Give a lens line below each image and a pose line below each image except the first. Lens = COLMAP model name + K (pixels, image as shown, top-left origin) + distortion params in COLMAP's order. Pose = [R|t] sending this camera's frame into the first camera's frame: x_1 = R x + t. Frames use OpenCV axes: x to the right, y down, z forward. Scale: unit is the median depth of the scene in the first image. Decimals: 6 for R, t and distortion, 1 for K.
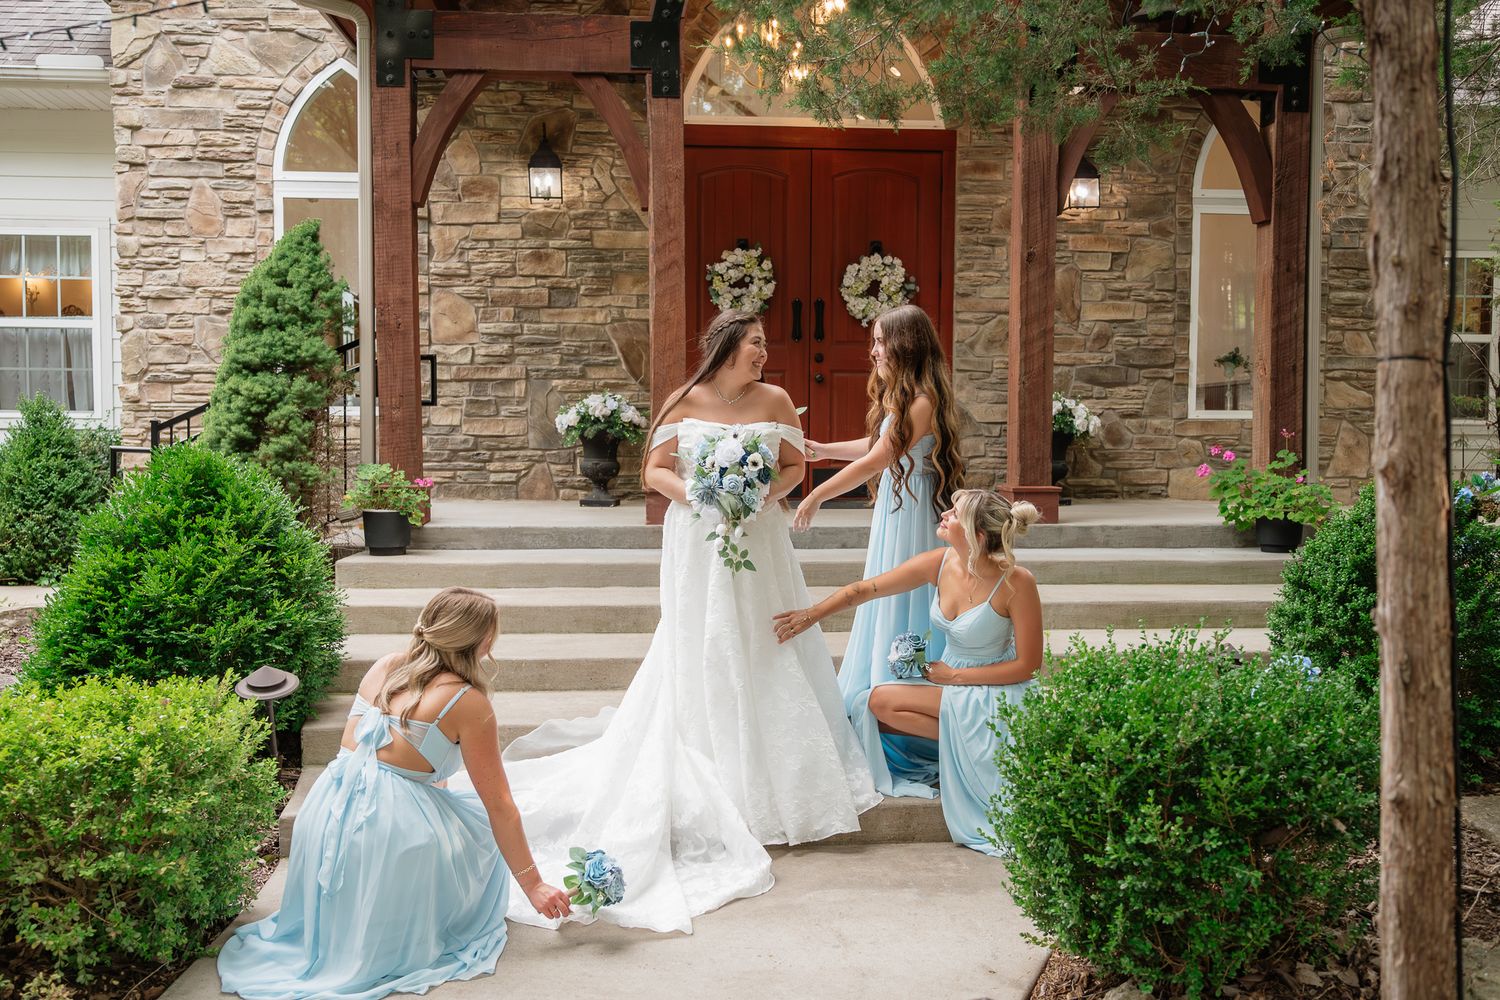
lens RADIAL K [[1296.3, 0, 724.1], [0, 1296.3, 514.0], [0, 0, 1]] dist [0.002880, -0.000987]
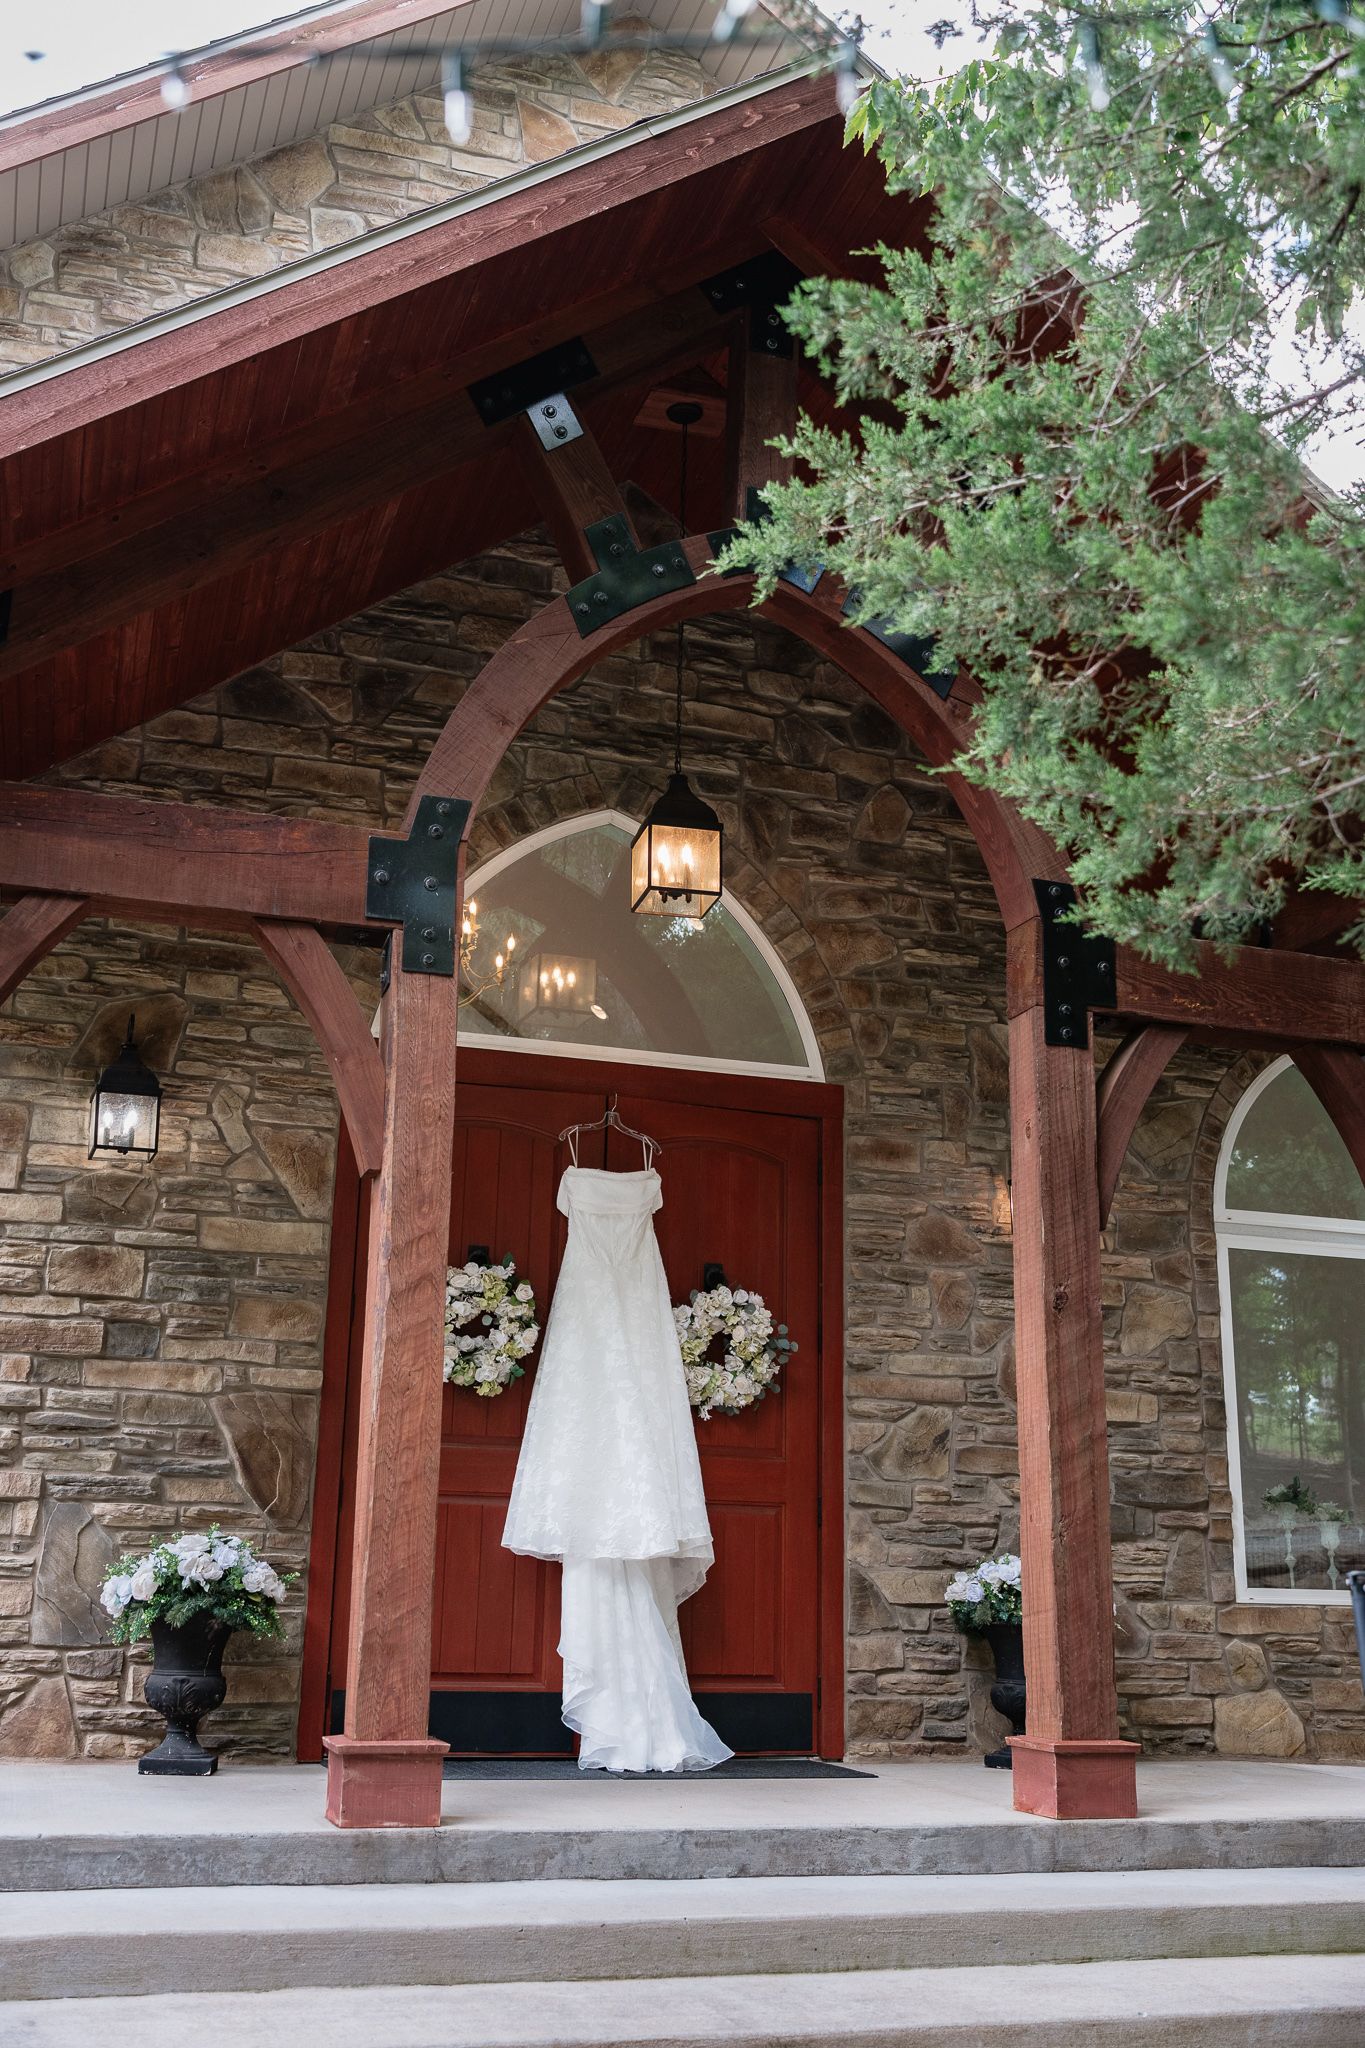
lens RADIAL K [[2039.3, 0, 666.1], [0, 2039.3, 1025.3], [0, 0, 1]] dist [0.013198, 0.000000]
pose [[0.972436, 0.078875, 0.219426, -0.105609], [-0.002484, 0.944500, -0.328503, -0.018860], [-0.233158, 0.318903, 0.918661, 0.165362]]
